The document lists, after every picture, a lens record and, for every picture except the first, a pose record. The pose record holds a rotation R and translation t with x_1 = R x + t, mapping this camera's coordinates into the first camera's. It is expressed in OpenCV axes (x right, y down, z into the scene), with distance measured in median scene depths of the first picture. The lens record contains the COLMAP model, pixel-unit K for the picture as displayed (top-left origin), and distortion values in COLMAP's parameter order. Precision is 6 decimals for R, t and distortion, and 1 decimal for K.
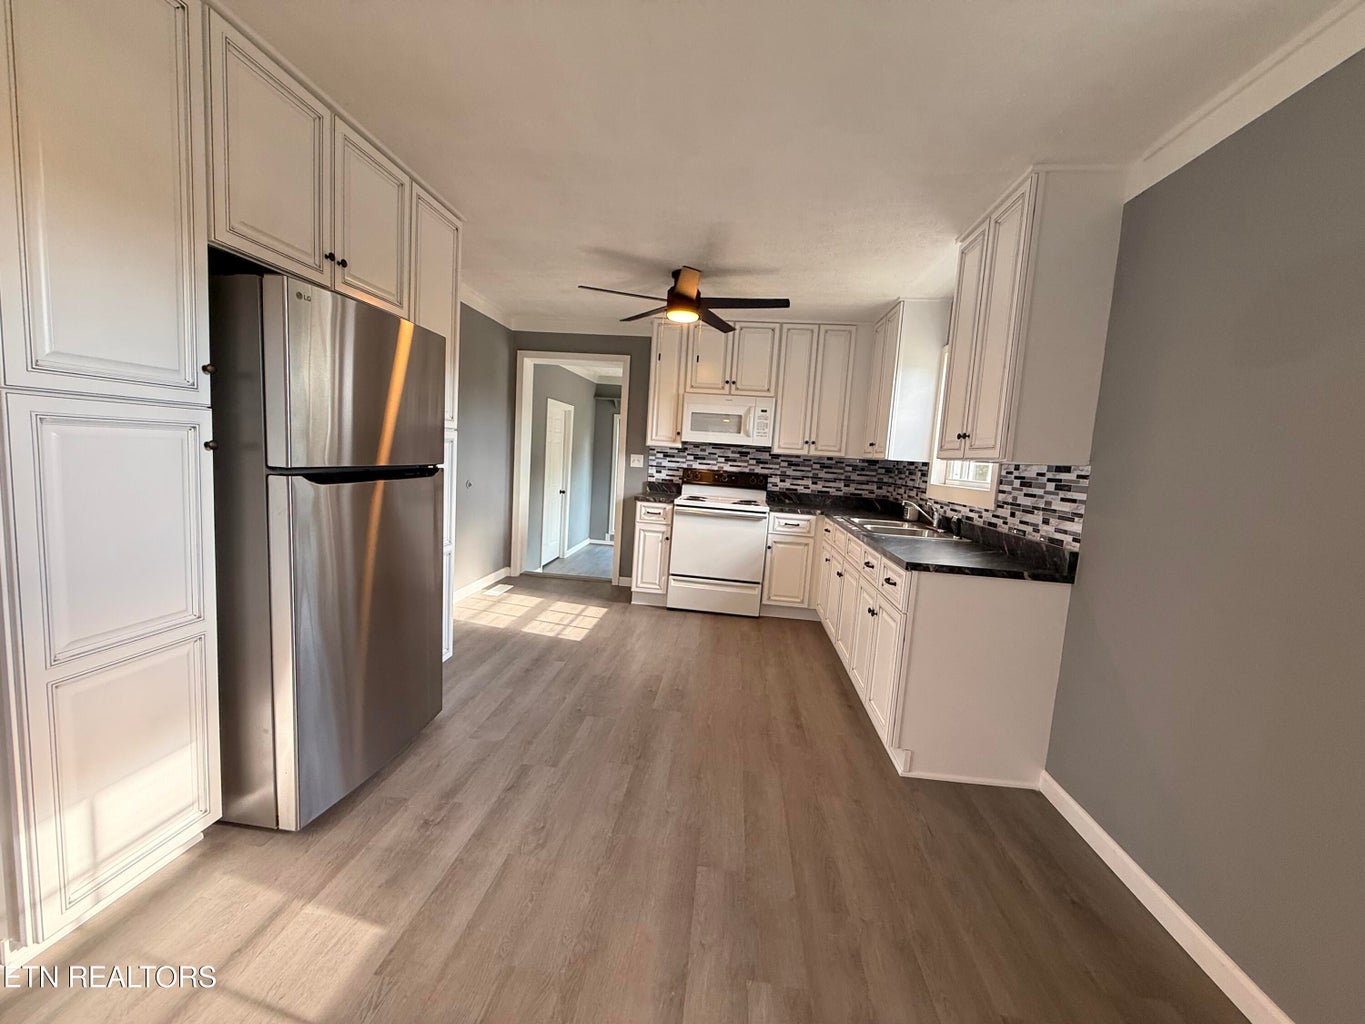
lens RADIAL K [[539.6, 0, 683.6], [0, 539.6, 512.4], [0, 0, 1]] dist [0.000263, -0.000644]
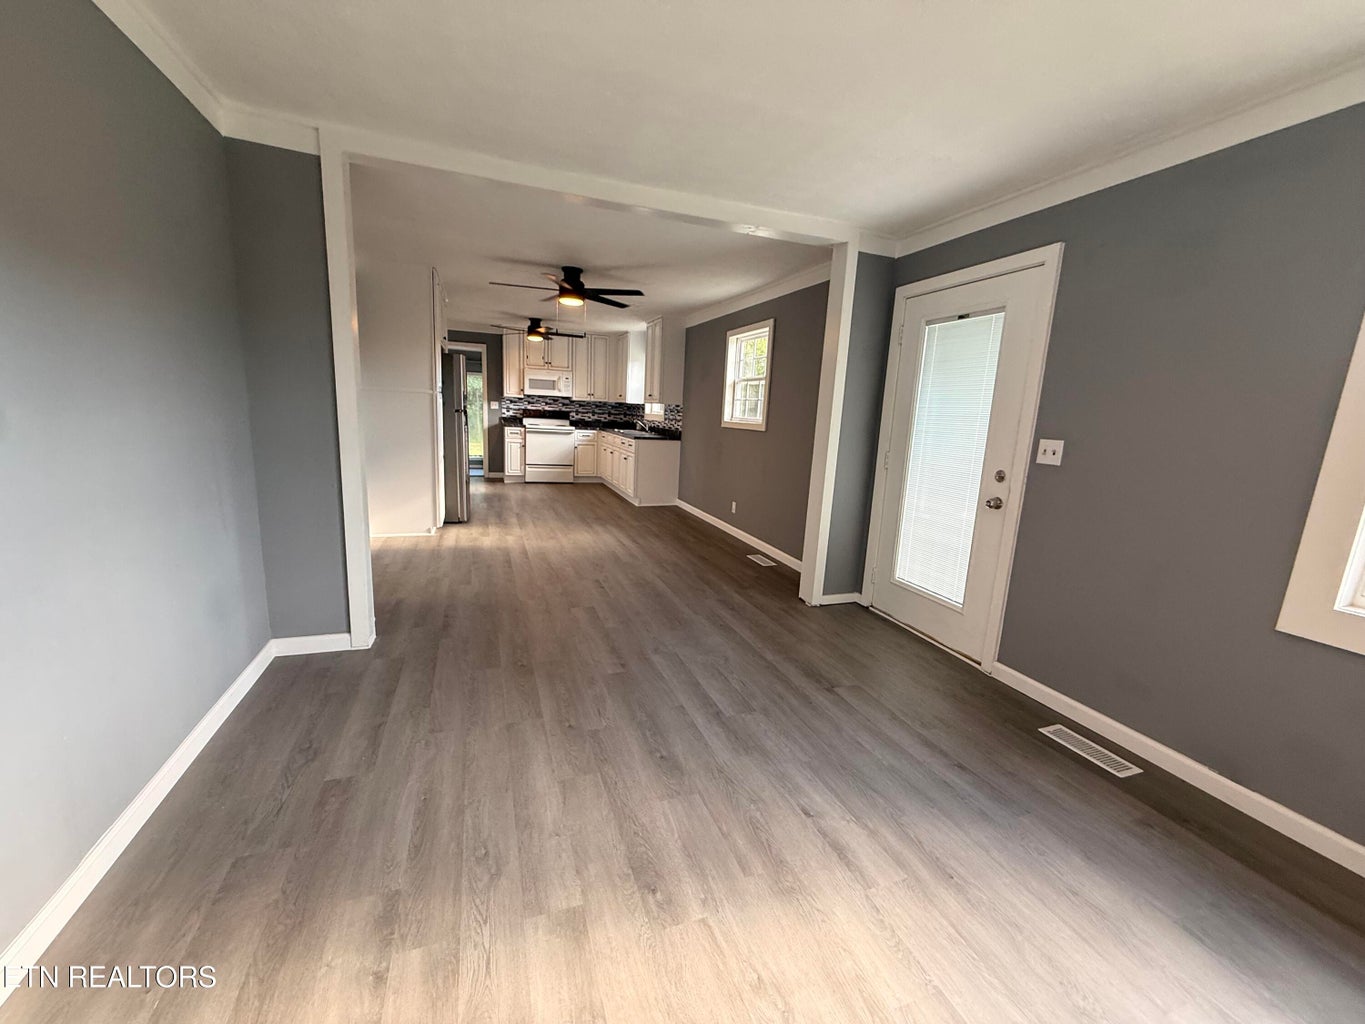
lens RADIAL K [[539.6, 0, 679.5], [0, 539.6, 513.5], [0, 0, 1]] dist [0.000263, -0.000644]
pose [[0.901964, -0.101631, 0.419681, -0.469522], [0.054721, 0.990974, 0.122373, 0.107649], [-0.428330, -0.087411, 0.899384, -1.300519]]
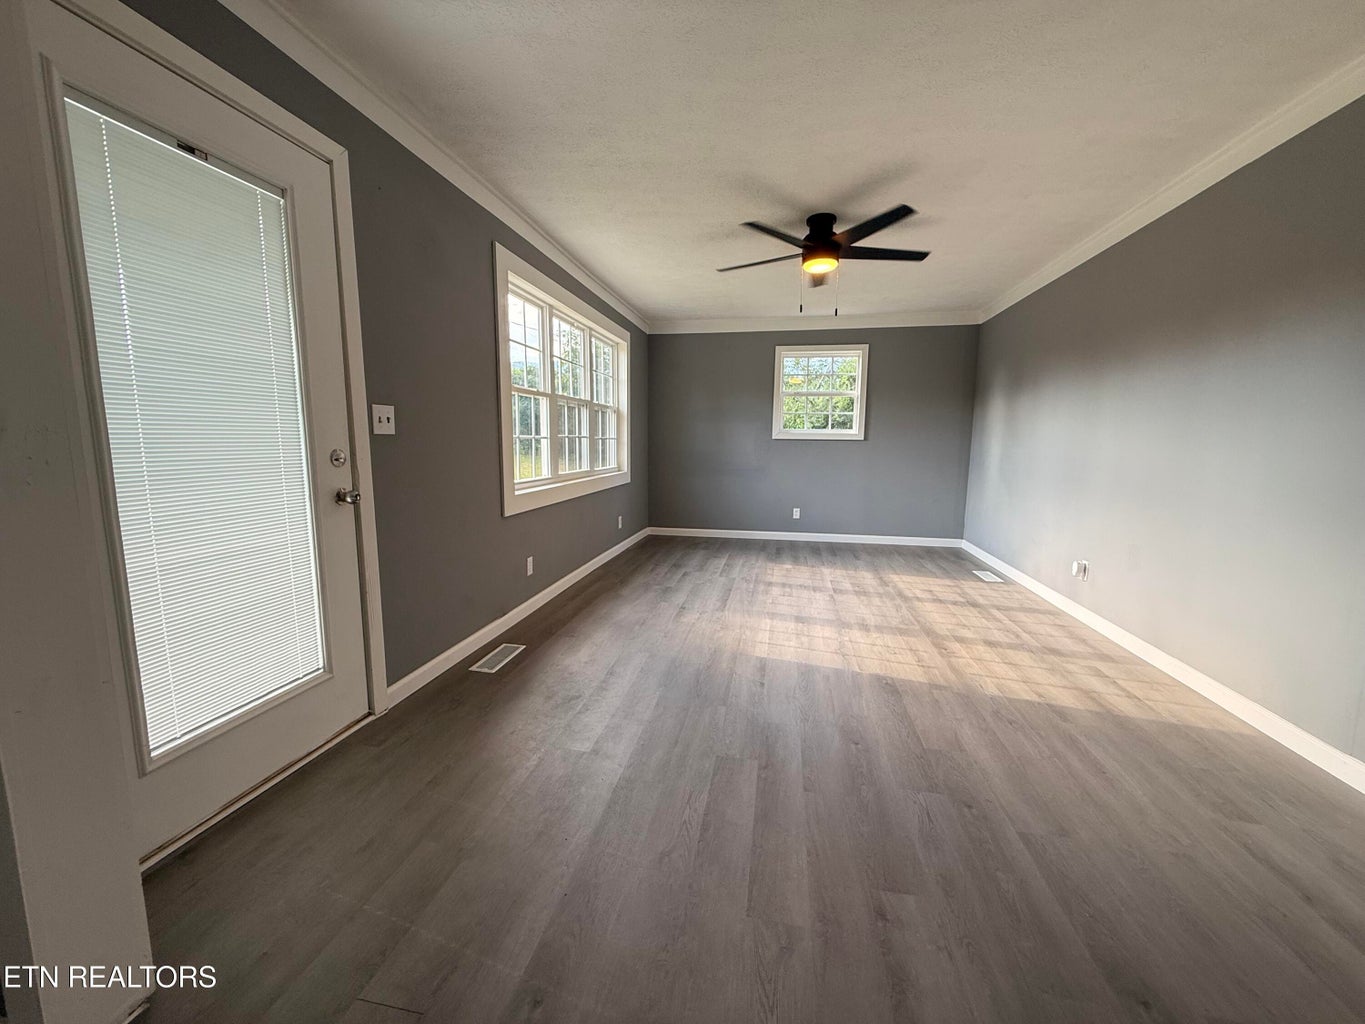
lens RADIAL K [[539.6, 0, 679.0], [0, 539.6, 515.0], [0, 0, 1]] dist [0.000263, -0.000644]
pose [[-0.992578, -0.089160, 0.082699, -0.092137], [-0.066227, 0.966670, 0.247310, 0.071150], [-0.101993, 0.239998, -0.965401, -0.234129]]
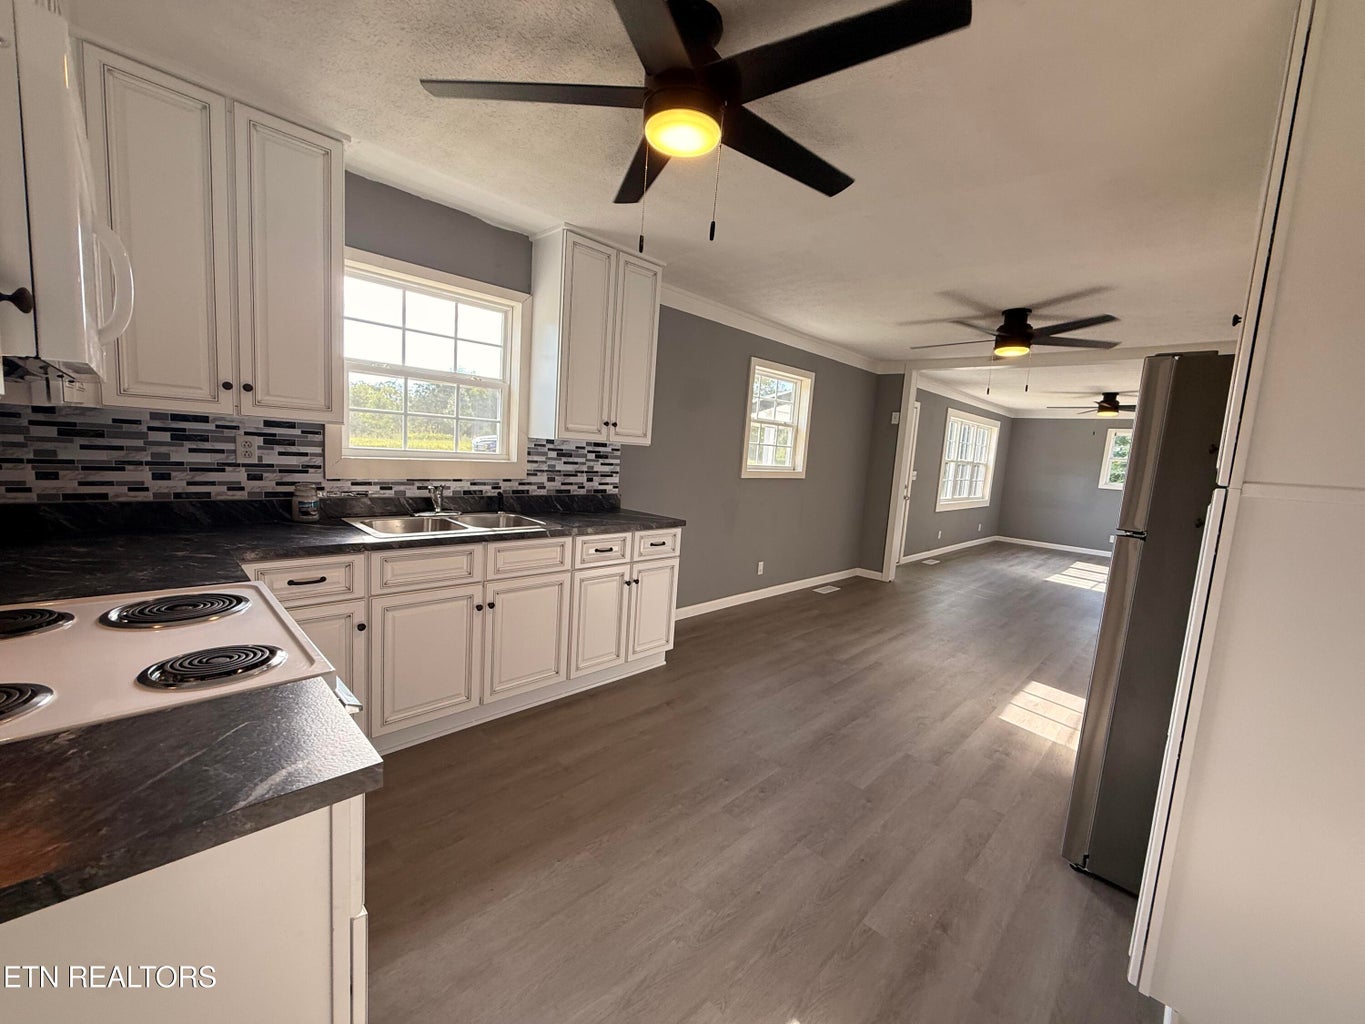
lens RADIAL K [[539.6, 0, 685.9], [0, 539.6, 515.8], [0, 0, 1]] dist [0.000263, -0.000644]
pose [[-0.770785, -0.187509, 0.608877, -0.310690], [-0.044563, 0.969235, 0.242071, -0.177621], [-0.635535, 0.159452, -0.755427, 1.355479]]
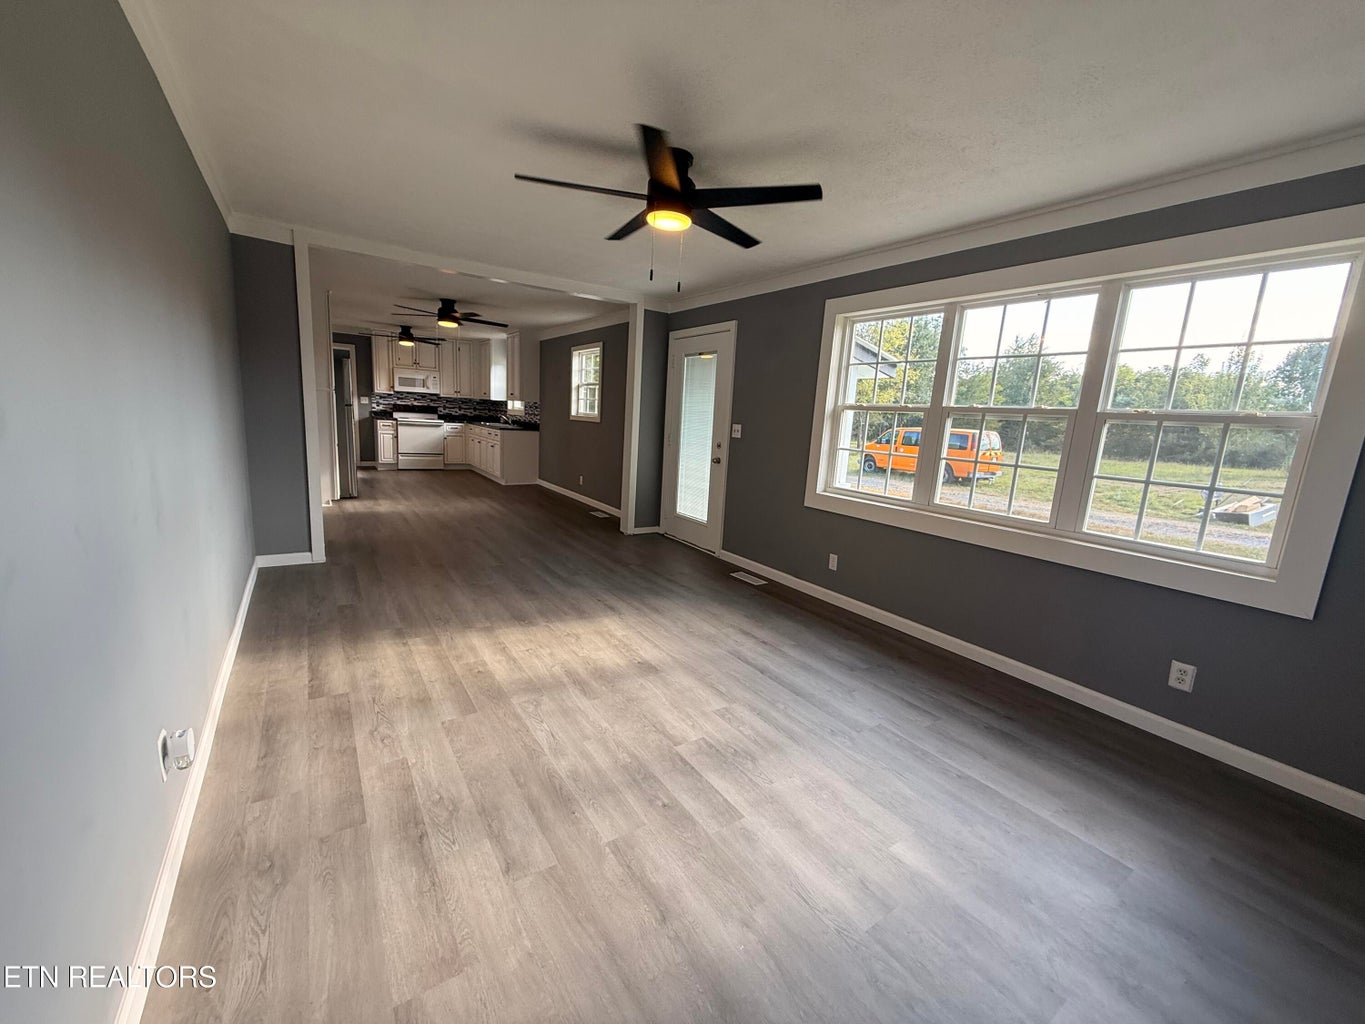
lens RADIAL K [[539.6, 0, 677.1], [0, 539.6, 511.3], [0, 0, 1]] dist [0.000263, -0.000644]
pose [[0.773681, -0.131750, 0.619725, -0.700334], [0.058712, 0.988840, 0.136924, 0.148455], [-0.630849, -0.069550, 0.772783, -1.841296]]
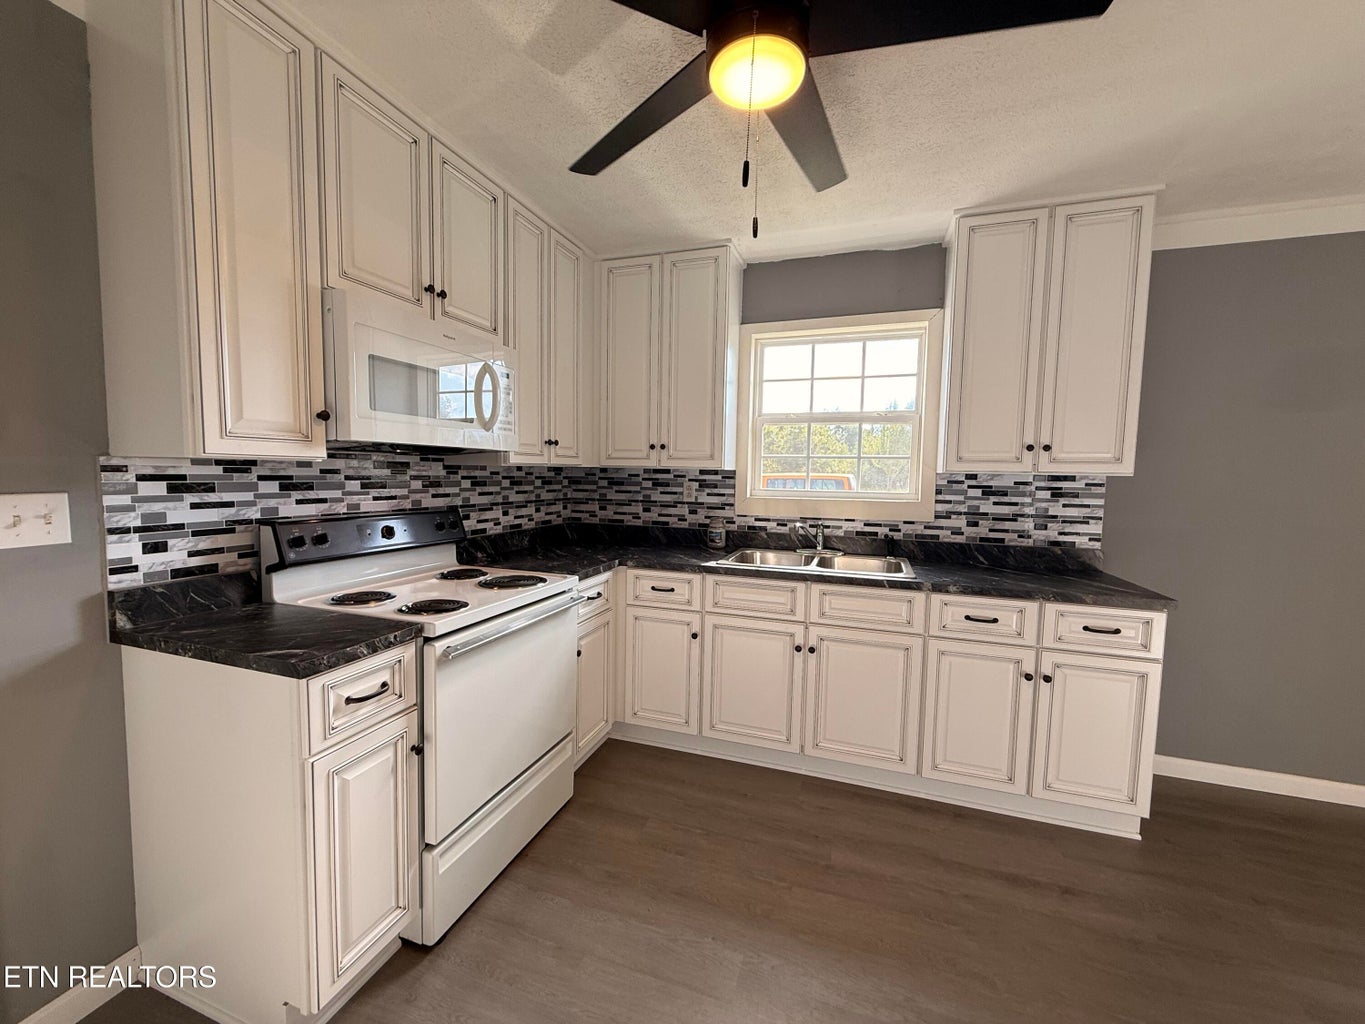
lens RADIAL K [[539.6, 0, 675.7], [0, 539.6, 514.1], [0, 0, 1]] dist [0.000263, -0.000644]
pose [[0.230433, -0.136509, 0.963466, -0.365553], [0.102344, 0.988020, 0.115510, -0.142842], [-0.967691, 0.071988, 0.241643, 0.994663]]
